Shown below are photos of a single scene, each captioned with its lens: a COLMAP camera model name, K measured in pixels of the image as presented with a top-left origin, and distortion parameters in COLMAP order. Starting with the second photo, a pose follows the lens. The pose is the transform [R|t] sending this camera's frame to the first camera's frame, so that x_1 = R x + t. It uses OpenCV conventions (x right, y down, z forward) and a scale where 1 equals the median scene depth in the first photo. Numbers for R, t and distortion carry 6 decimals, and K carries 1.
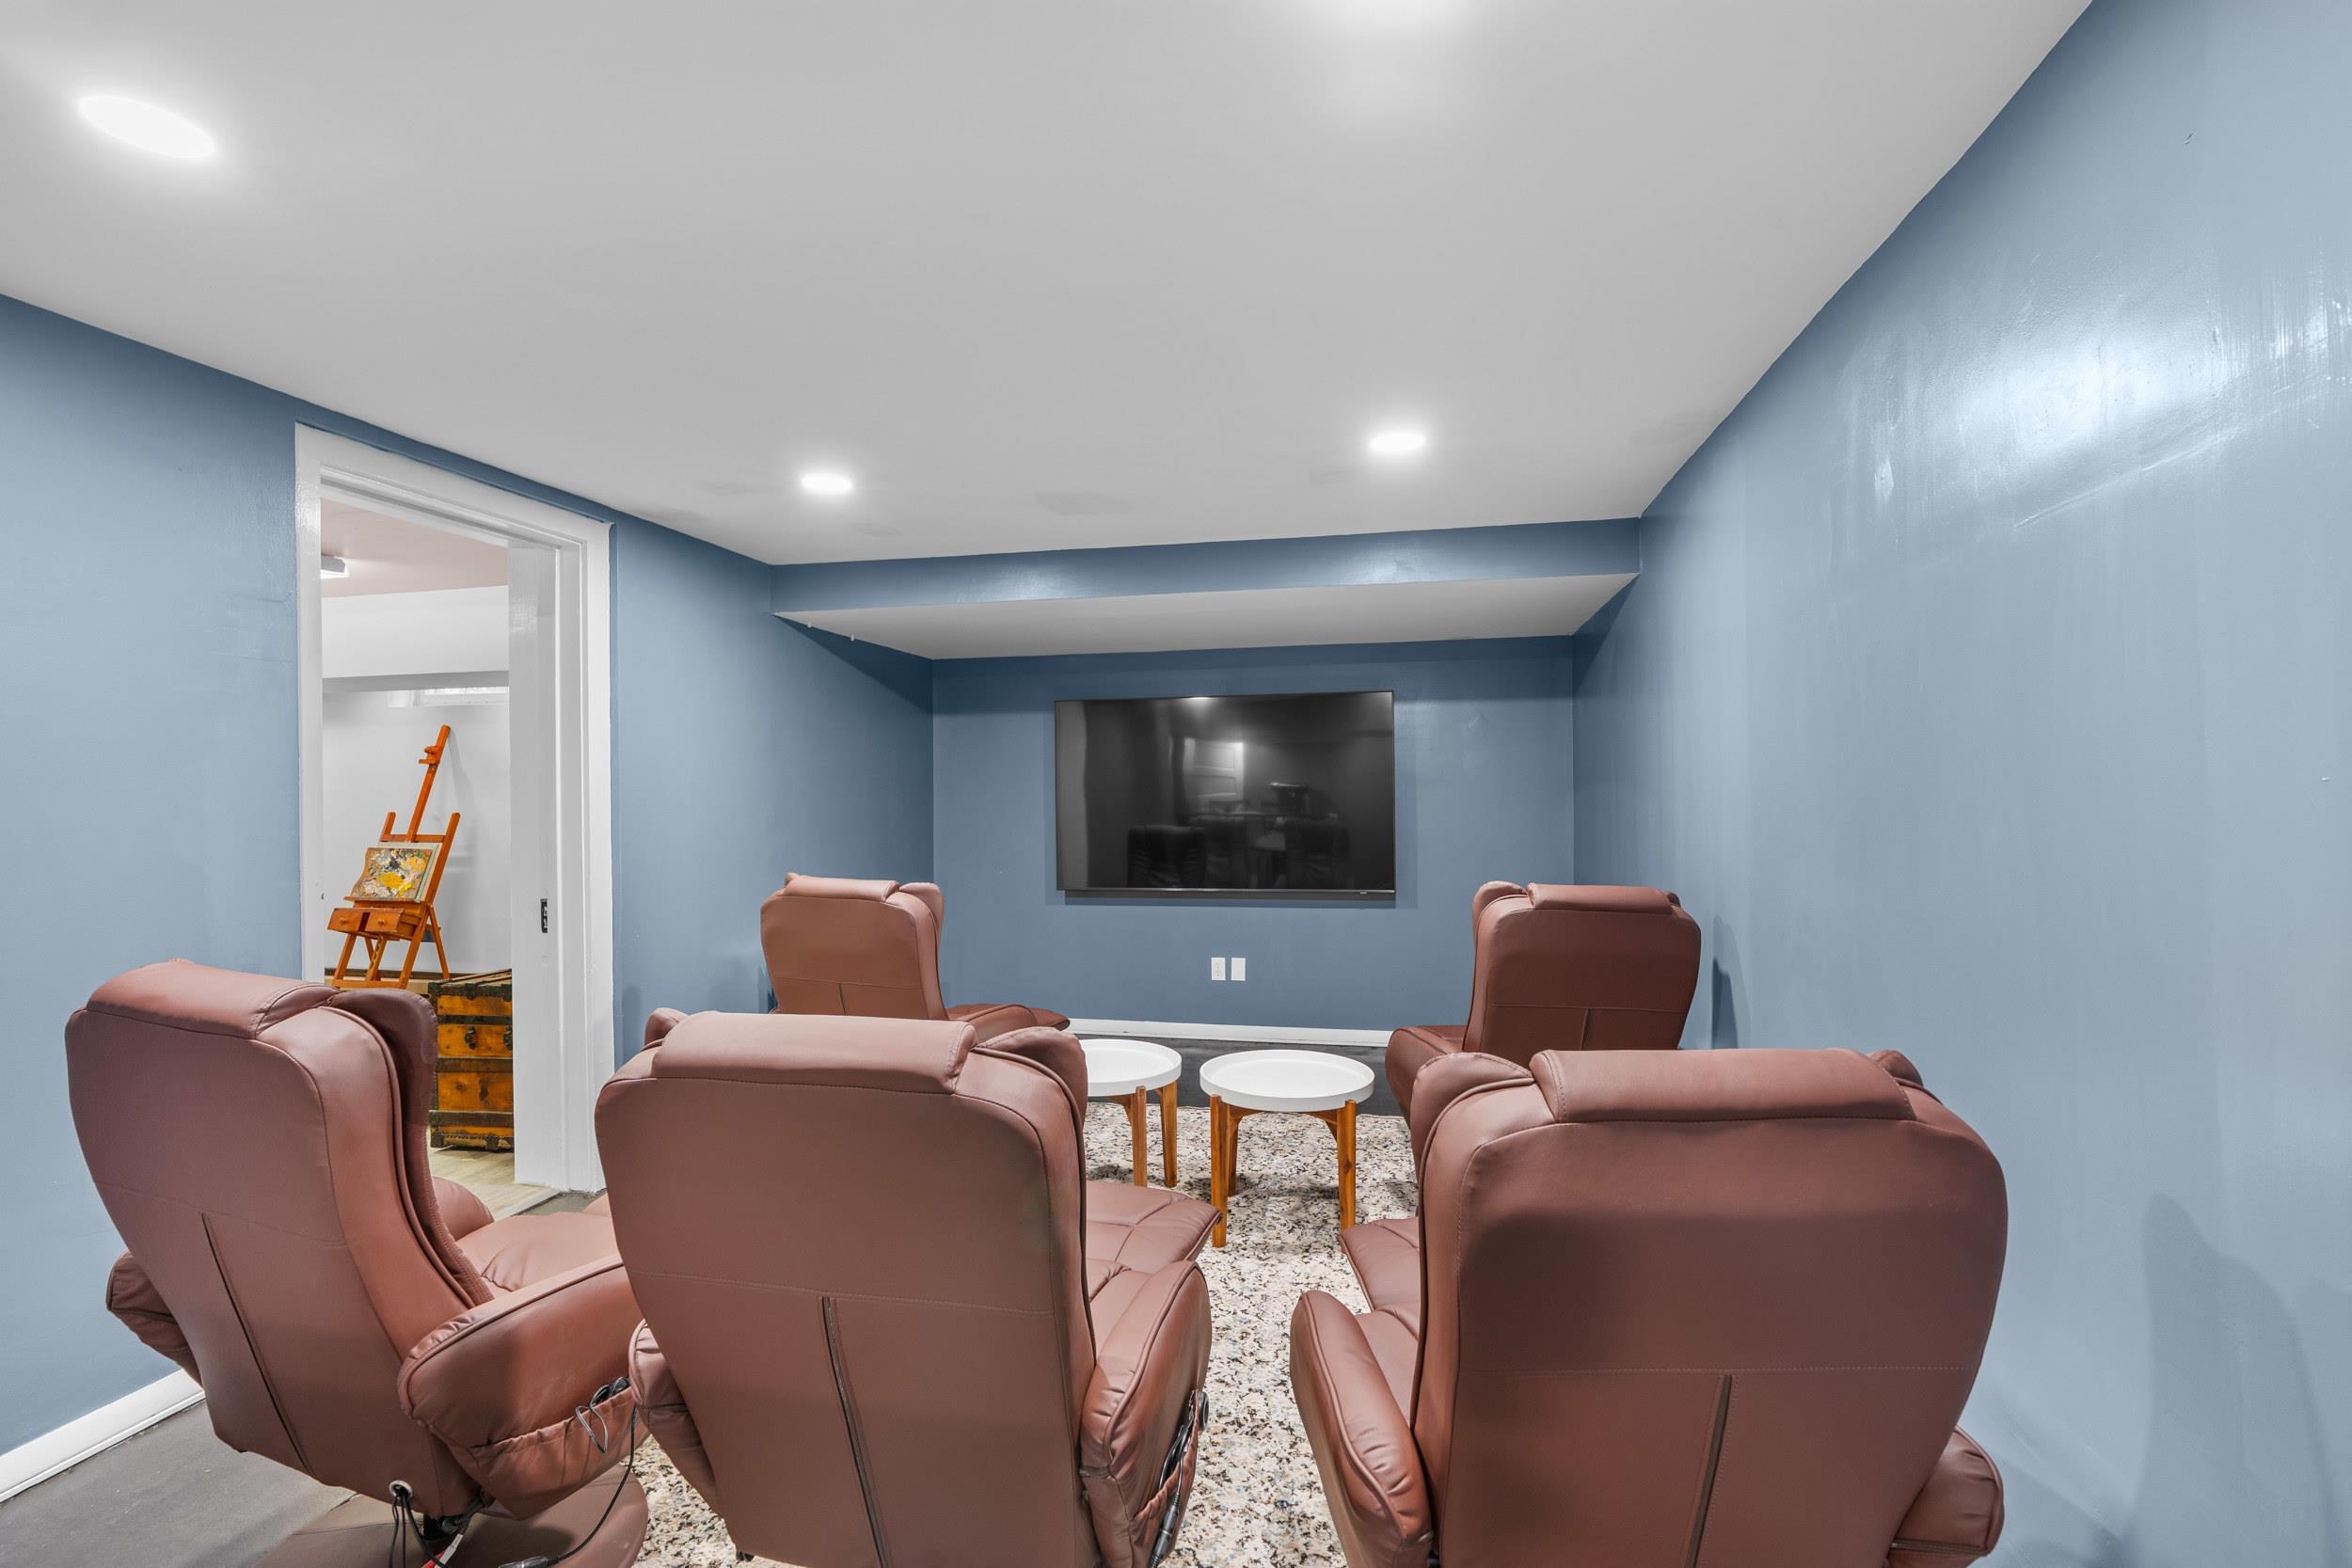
lens RADIAL K [[1068.0, 0, 1164.0], [0, 1068.0, 782.0], [0, 0, 1]] dist [-0.003107, 0.000878]
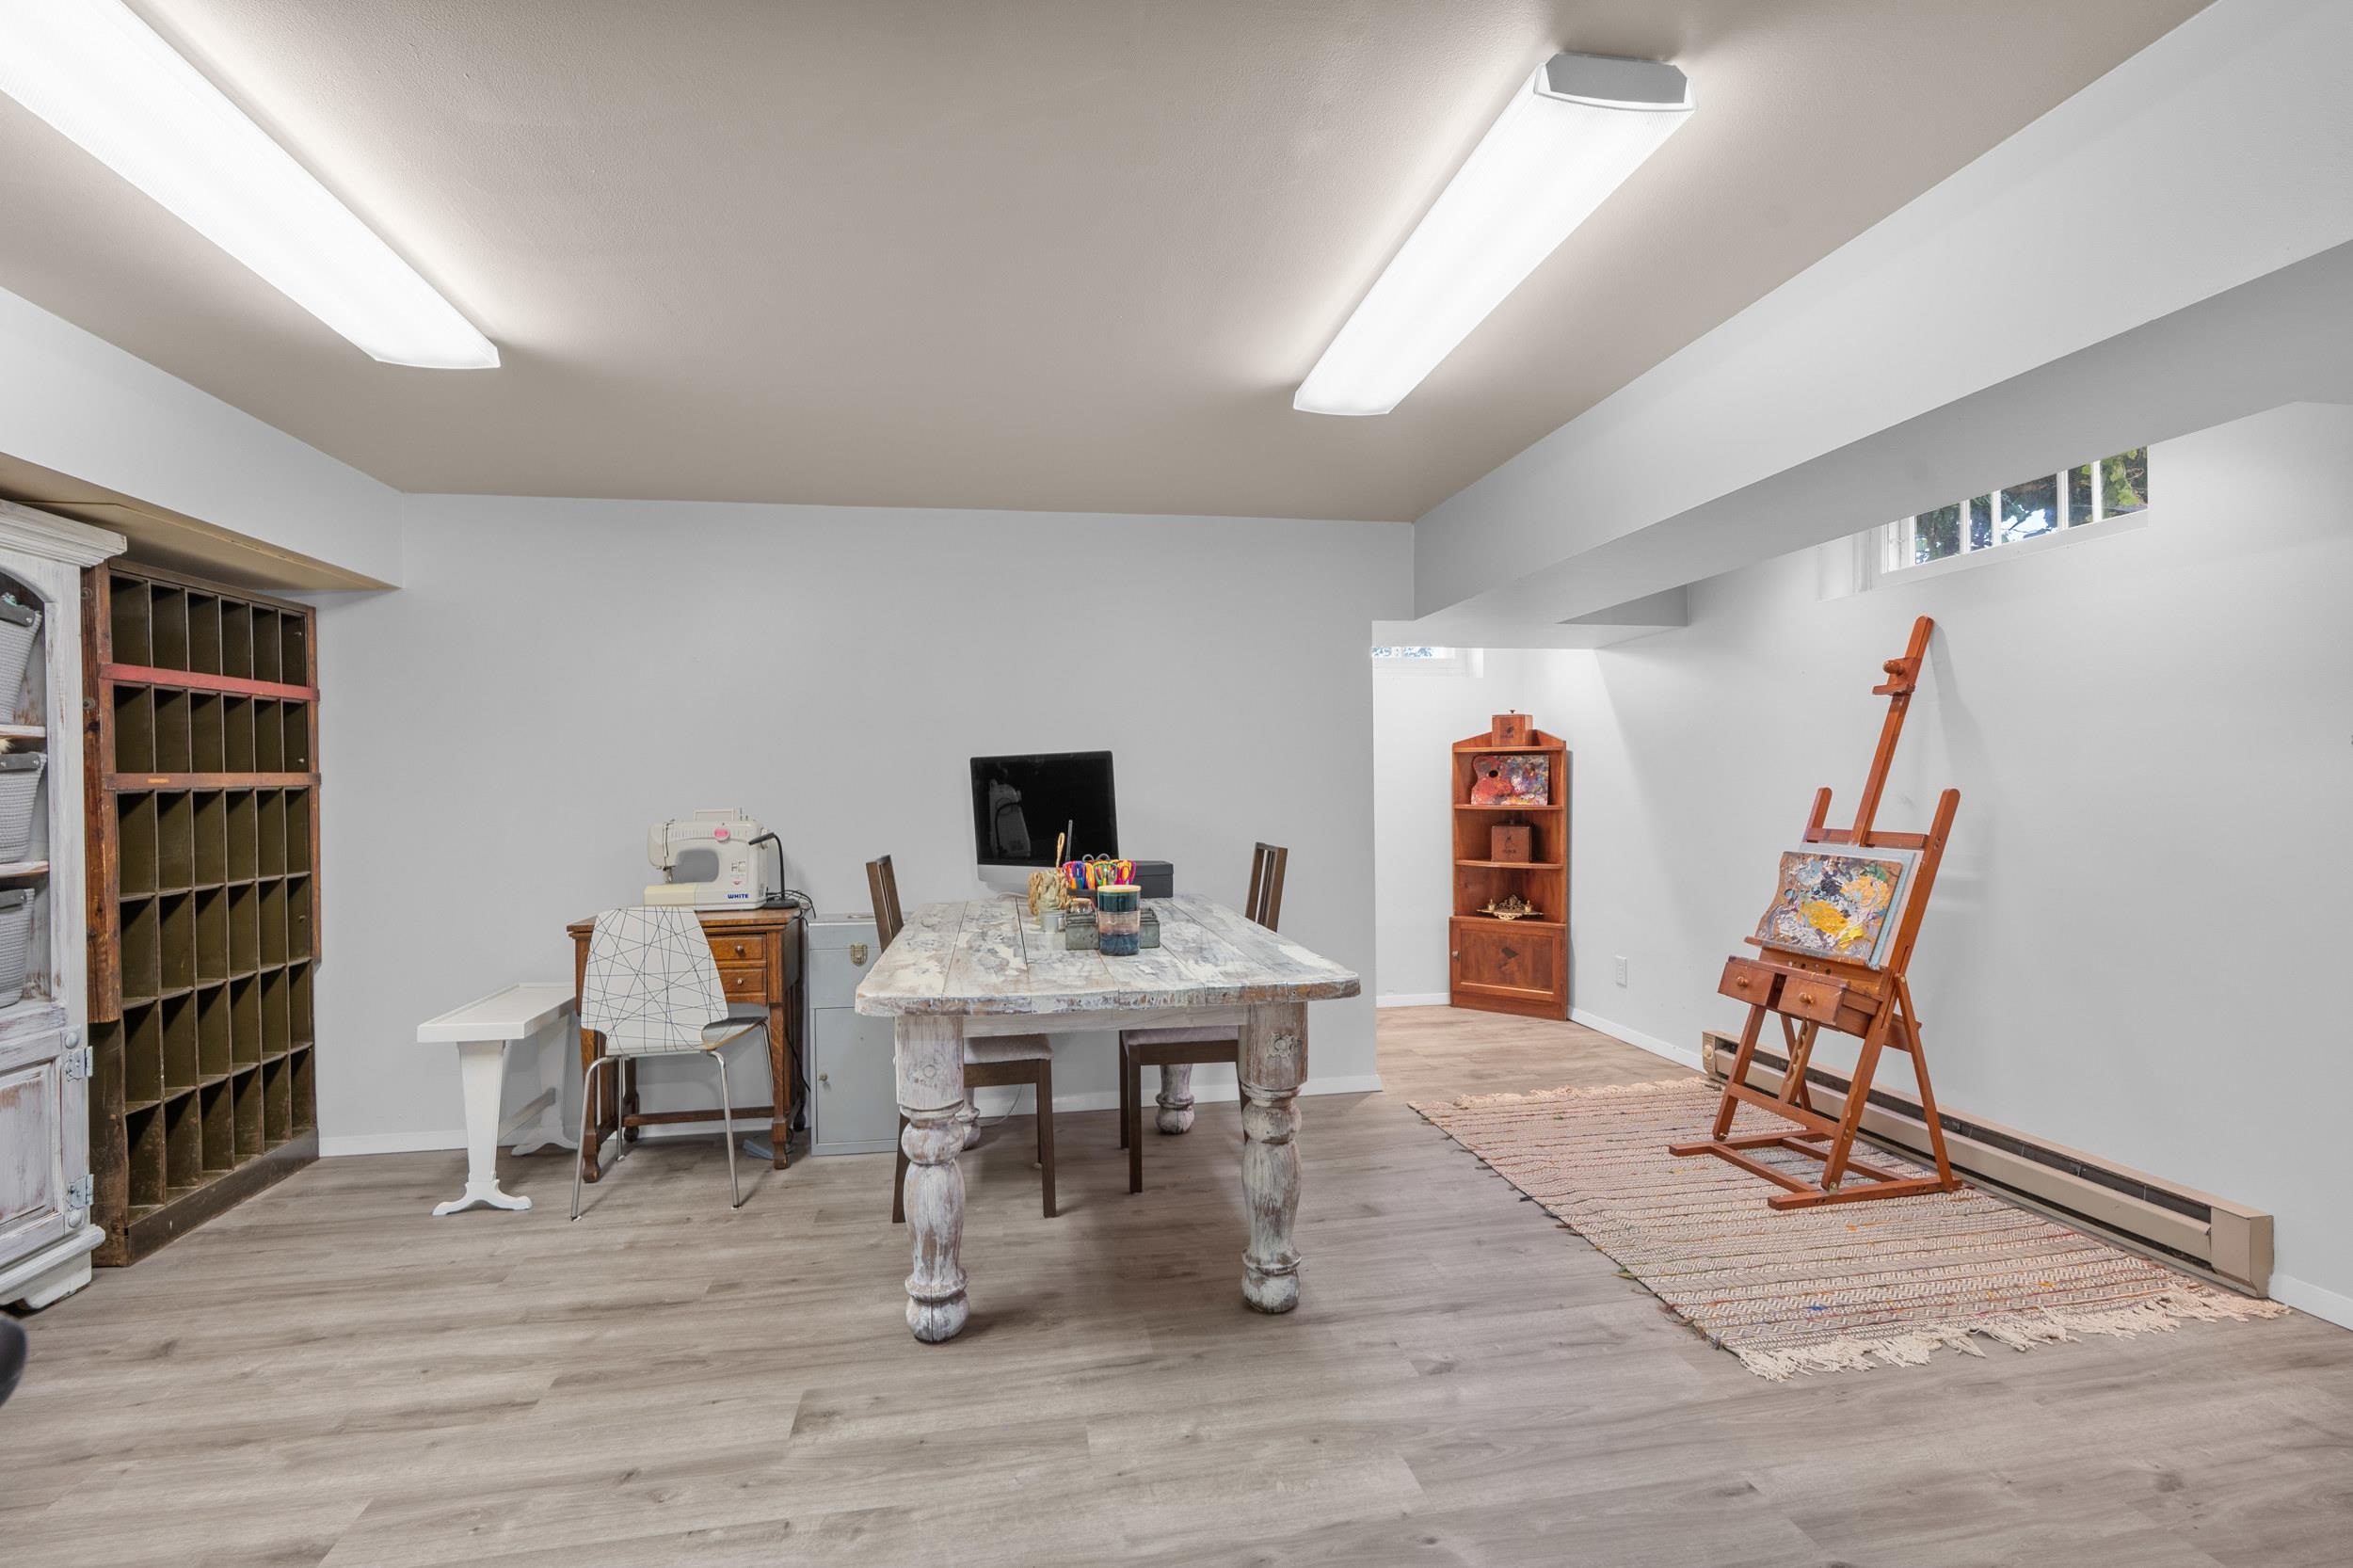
lens RADIAL K [[1071.0, 0, 1159.7], [0, 1071.0, 790.7], [0, 0, 1]] dist [-0.005230, -0.001115]
pose [[0.374752, 0.002941, -0.927120, -0.357361], [0.015778, 0.999830, 0.009549, 0.019794], [0.926991, -0.018207, 0.374642, 0.497430]]
